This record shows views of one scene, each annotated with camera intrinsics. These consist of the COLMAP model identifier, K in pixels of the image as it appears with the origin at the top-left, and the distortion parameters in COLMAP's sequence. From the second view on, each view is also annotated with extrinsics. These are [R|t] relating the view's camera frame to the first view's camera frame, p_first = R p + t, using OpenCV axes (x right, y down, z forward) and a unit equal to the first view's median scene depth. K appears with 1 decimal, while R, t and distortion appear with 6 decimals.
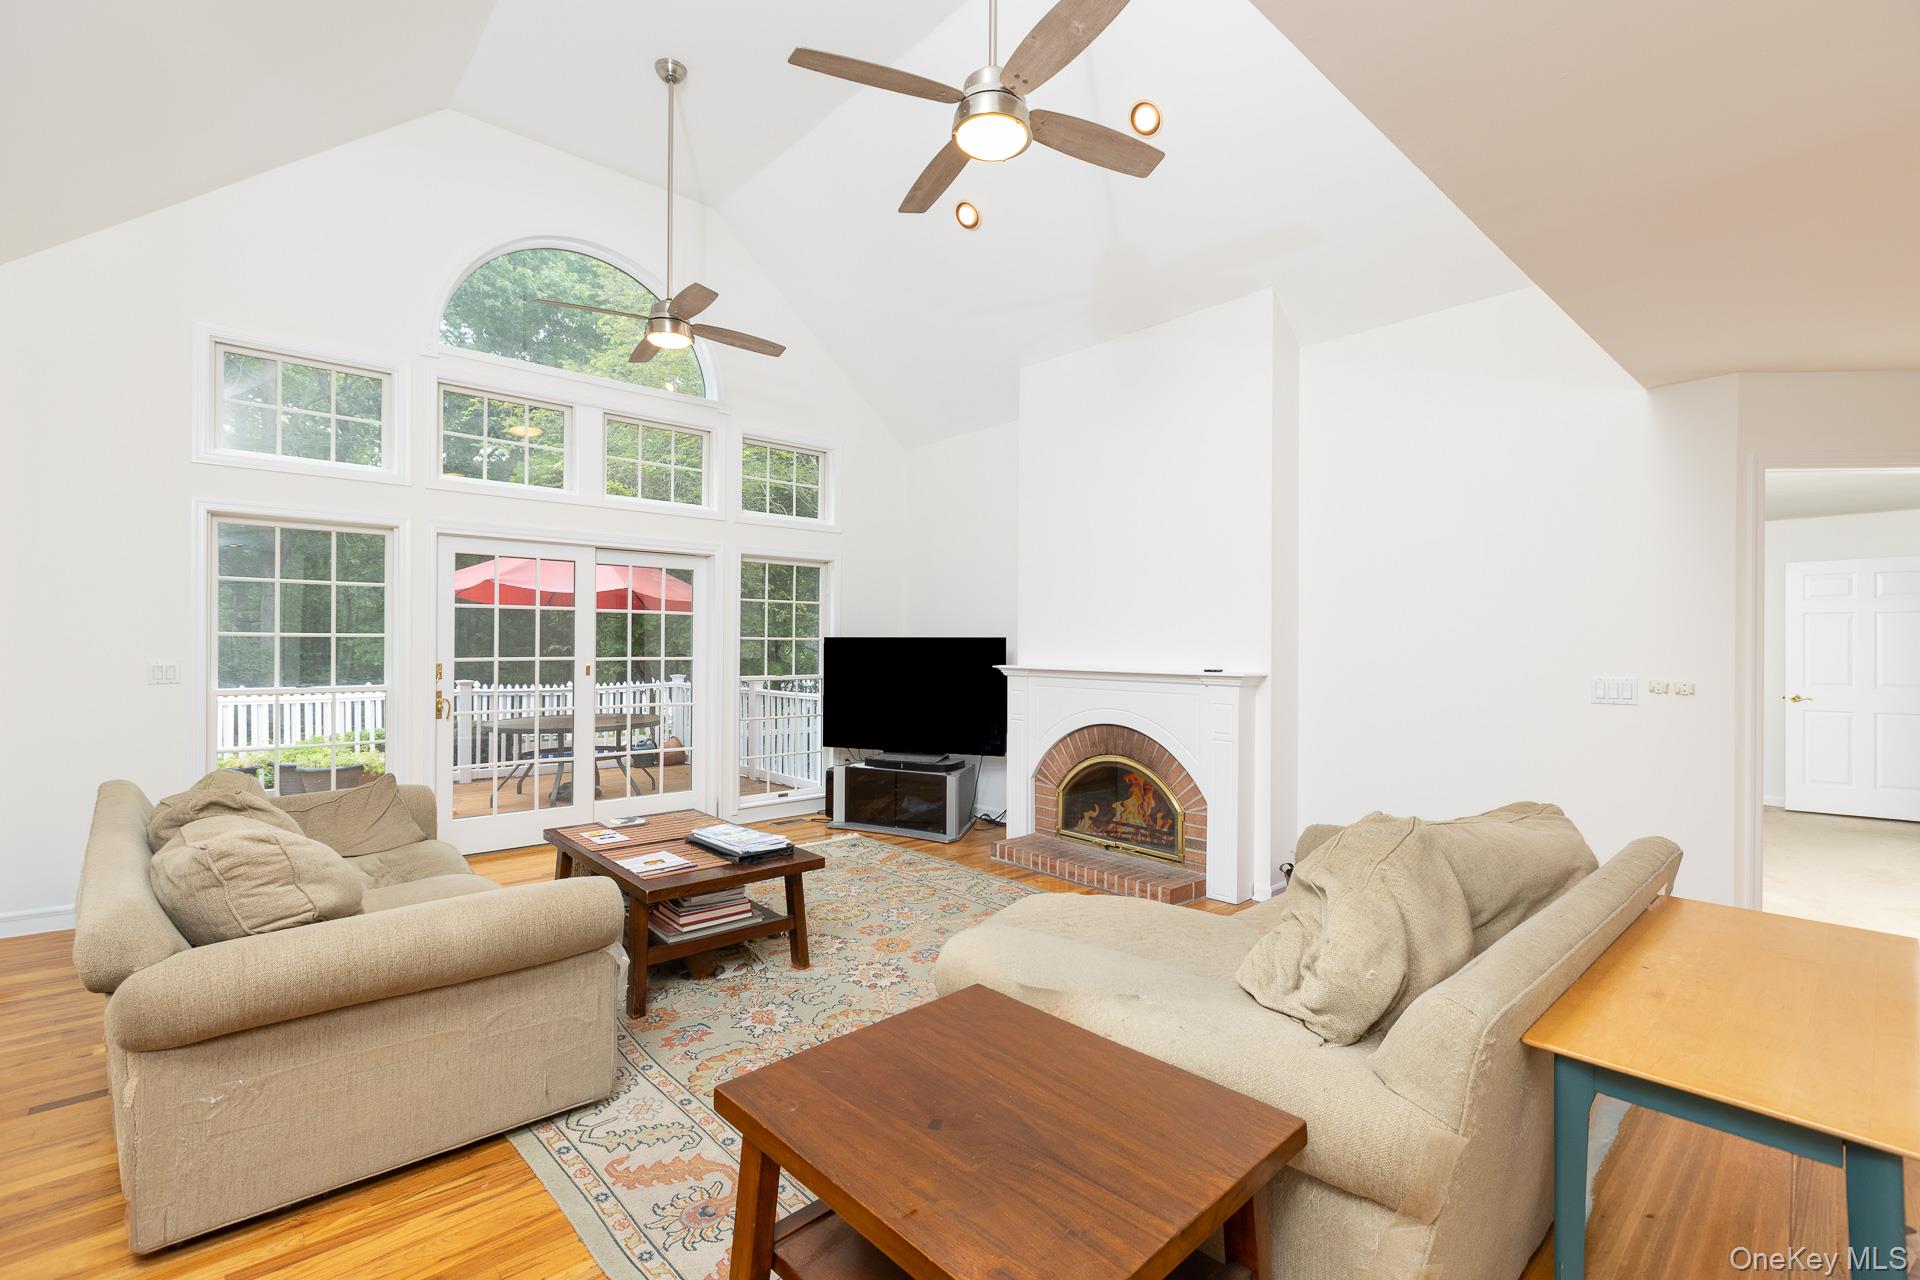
lens RADIAL K [[862.8, 0, 955.7], [0, 862.8, 639.3], [0, 0, 1]] dist [0.002241, 0.001111]
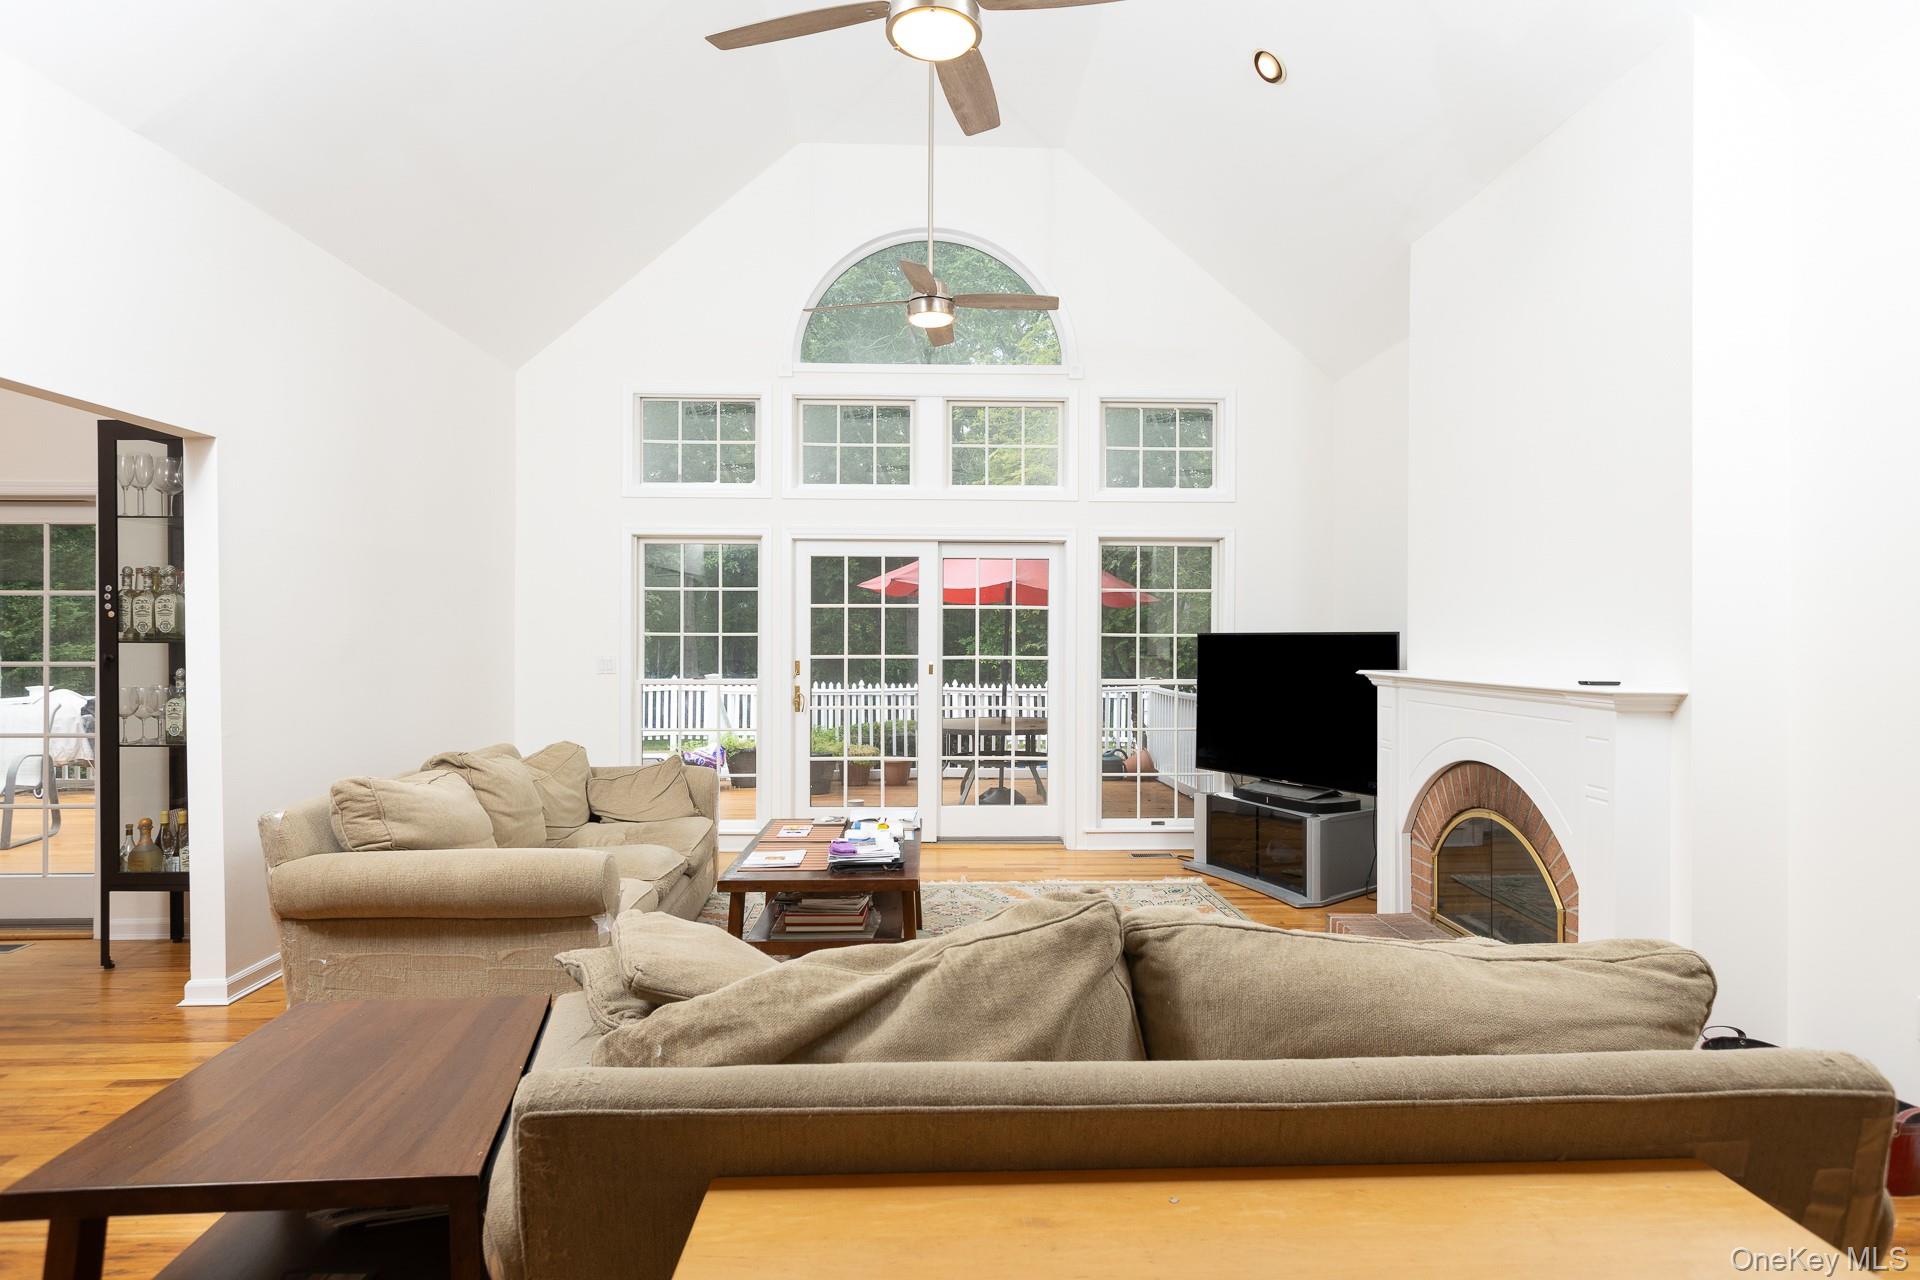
lens RADIAL K [[1049.7, 0, 960.8], [0, 1049.7, 641.4], [0, 0, 1]] dist [0.000778, 0.000107]
pose [[0.764626, -0.002456, -0.644469, 0.361313], [0.005497, 0.999981, 0.002711, 0.001685], [0.644451, -0.005615, 0.764625, 0.120133]]
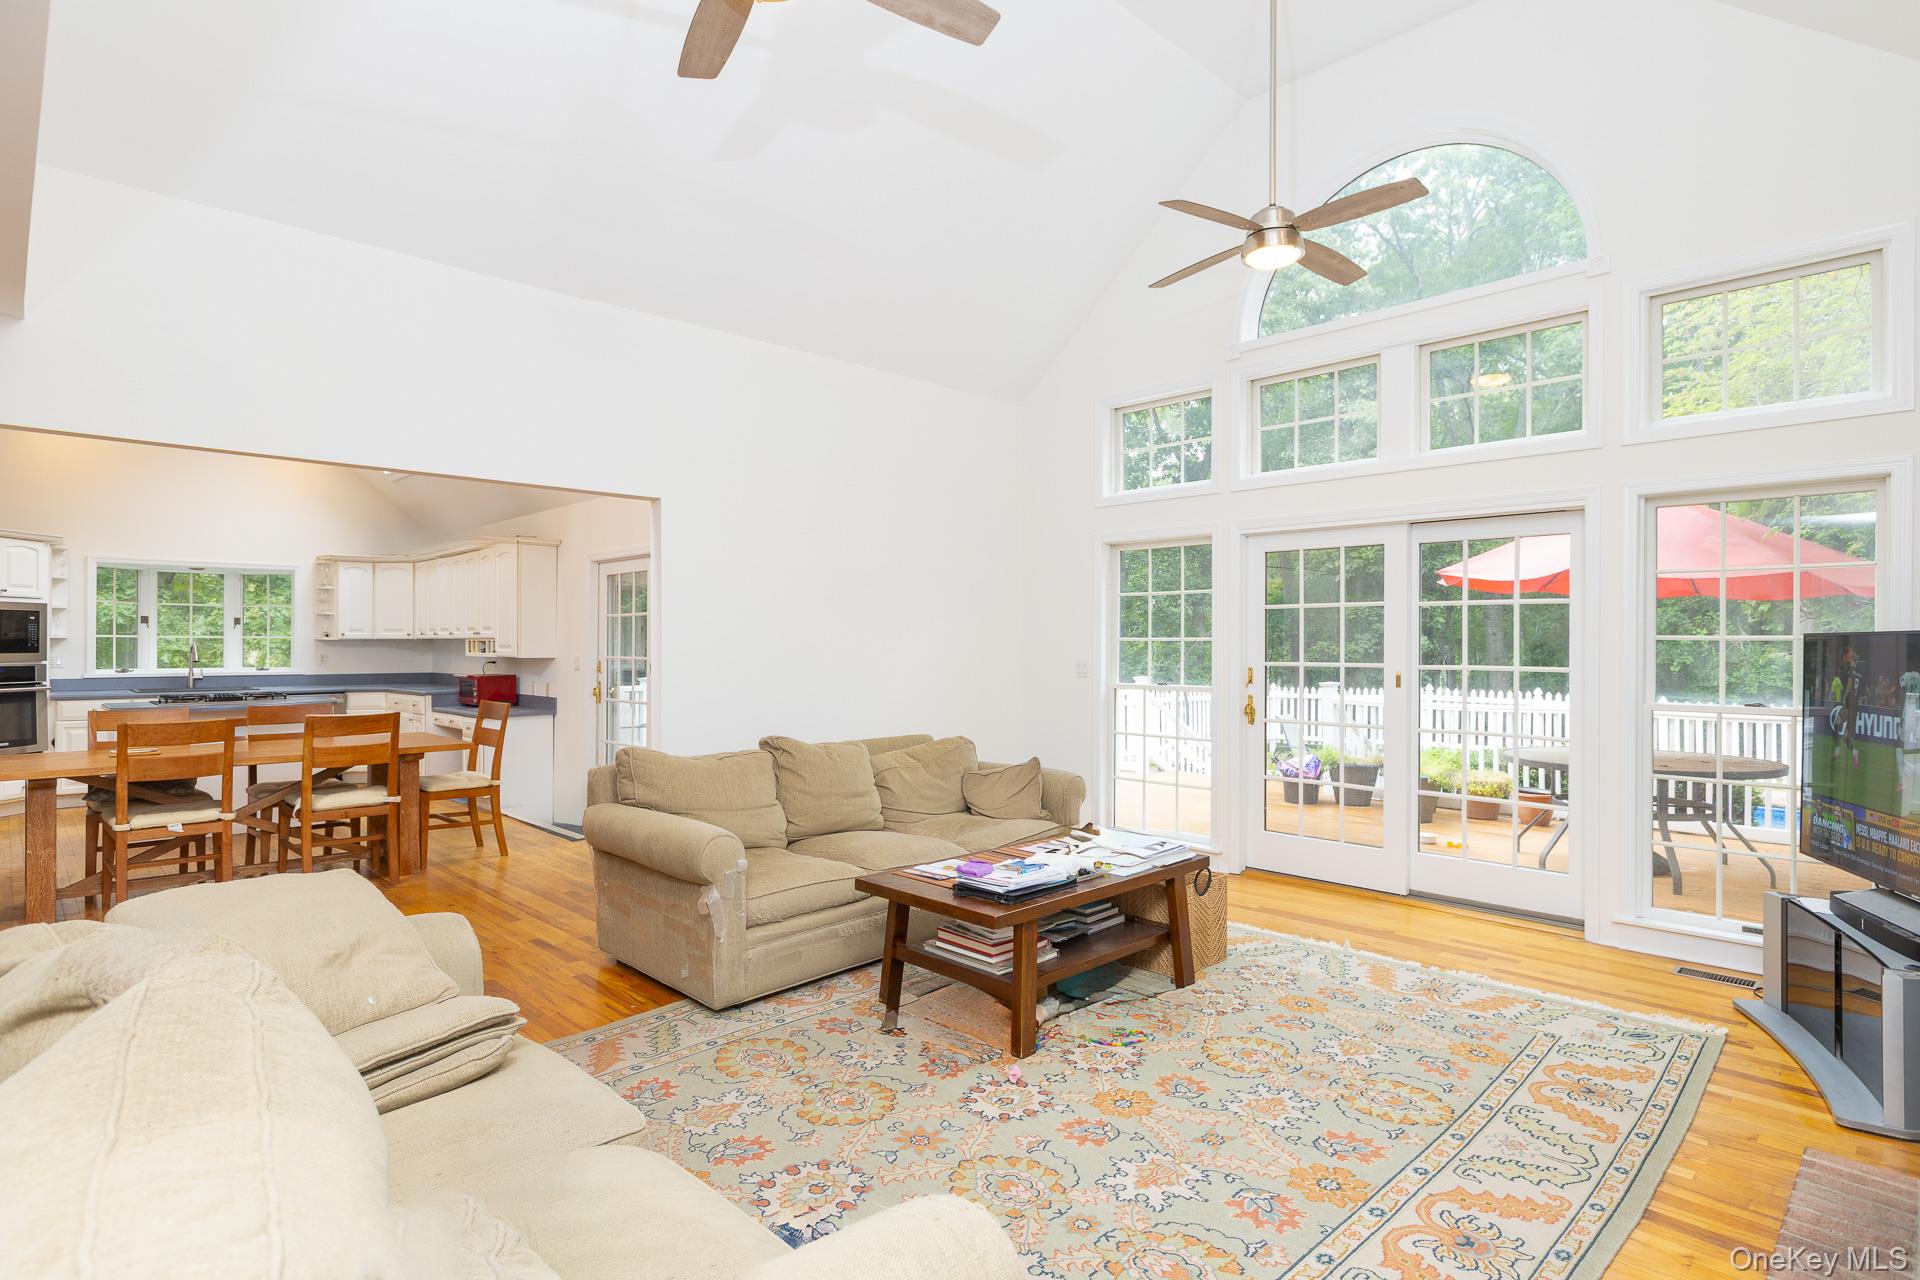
lens RADIAL K [[977.1, 0, 970.9], [0, 977.1, 644.4], [0, 0, 1]] dist [0.003217, 0.000177]
pose [[0.050740, -0.004669, -0.998701, 0.447948], [0.003708, 0.999983, -0.004487, 0.005159], [0.998705, -0.003475, 0.050757, 0.569190]]
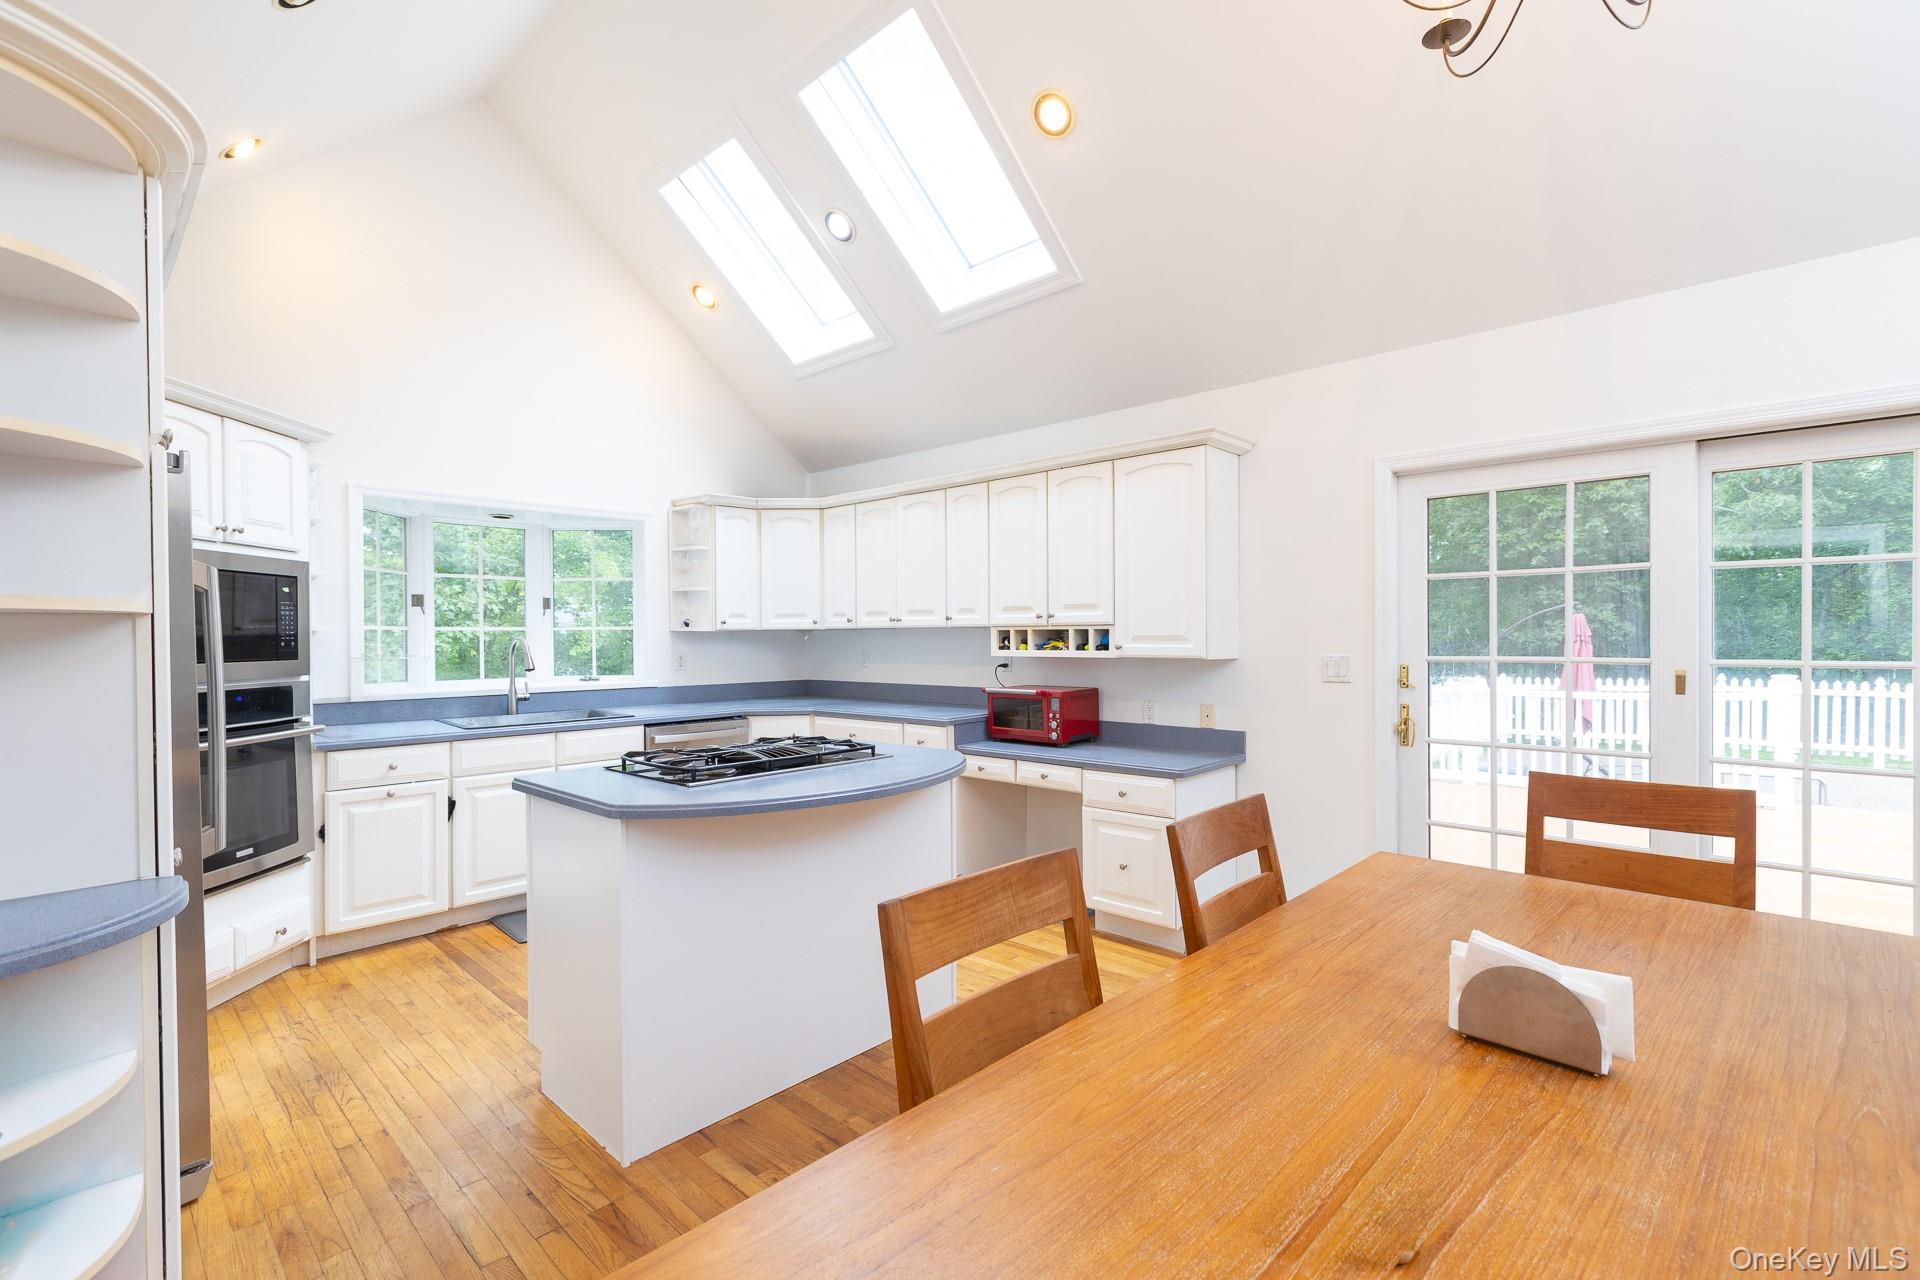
lens RADIAL K [[862.8, 0, 959.2], [0, 862.8, 646.4], [0, 0, 1]] dist [0.002241, 0.001111]
pose [[0.070223, 0.004728, -0.997520, 0.211348], [0.012952, 0.999900, 0.005651, 0.003449], [0.997447, -0.013317, 0.070155, 0.328485]]
